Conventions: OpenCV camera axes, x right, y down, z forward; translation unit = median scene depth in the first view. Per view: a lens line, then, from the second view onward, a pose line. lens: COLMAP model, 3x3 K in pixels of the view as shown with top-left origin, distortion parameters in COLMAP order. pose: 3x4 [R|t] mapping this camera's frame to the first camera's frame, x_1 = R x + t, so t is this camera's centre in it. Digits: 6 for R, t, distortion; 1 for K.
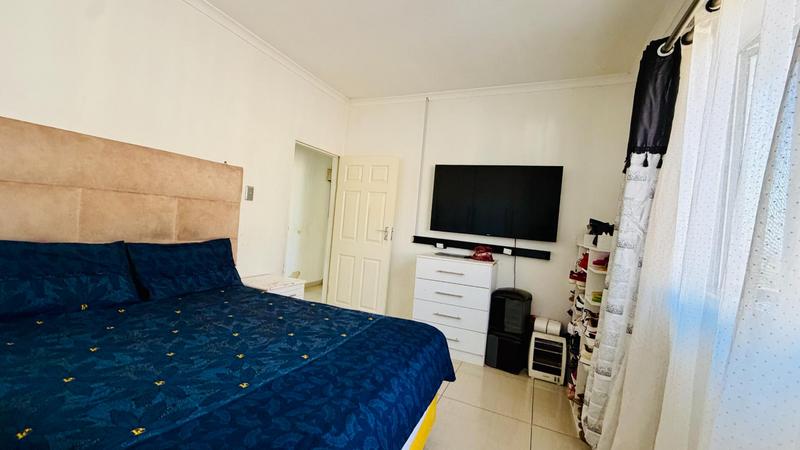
lens RADIAL K [[319.3, 0, 398.1], [0, 319.3, 227.3], [0, 0, 1]] dist [0.000221, -0.000533]
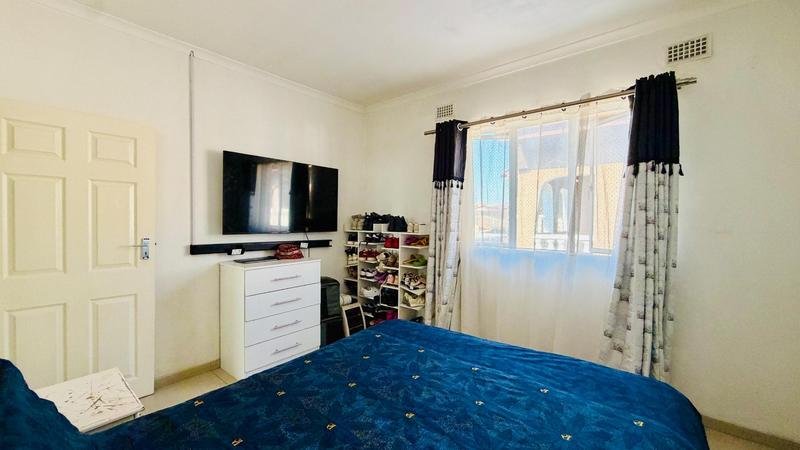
lens RADIAL K [[319.3, 0, 398.4], [0, 319.3, 227.1], [0, 0, 1]] dist [0.000221, -0.000533]
pose [[0.271294, -0.109076, 0.956296, -0.866370], [0.033079, 0.994028, 0.103995, -0.125326], [-0.961928, 0.003420, 0.273282, 0.613857]]
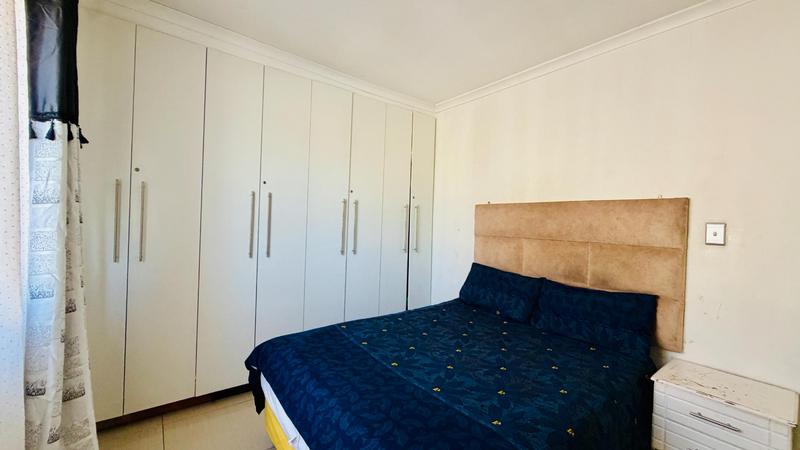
lens RADIAL K [[319.3, 0, 398.0], [0, 319.3, 224.1], [0, 0, 1]] dist [0.000221, -0.000533]
pose [[-0.465138, -0.100005, -0.879571, 0.526355], [-0.101115, 0.993097, -0.059441, -0.032494], [0.879444, 0.061289, -0.472040, 0.996943]]
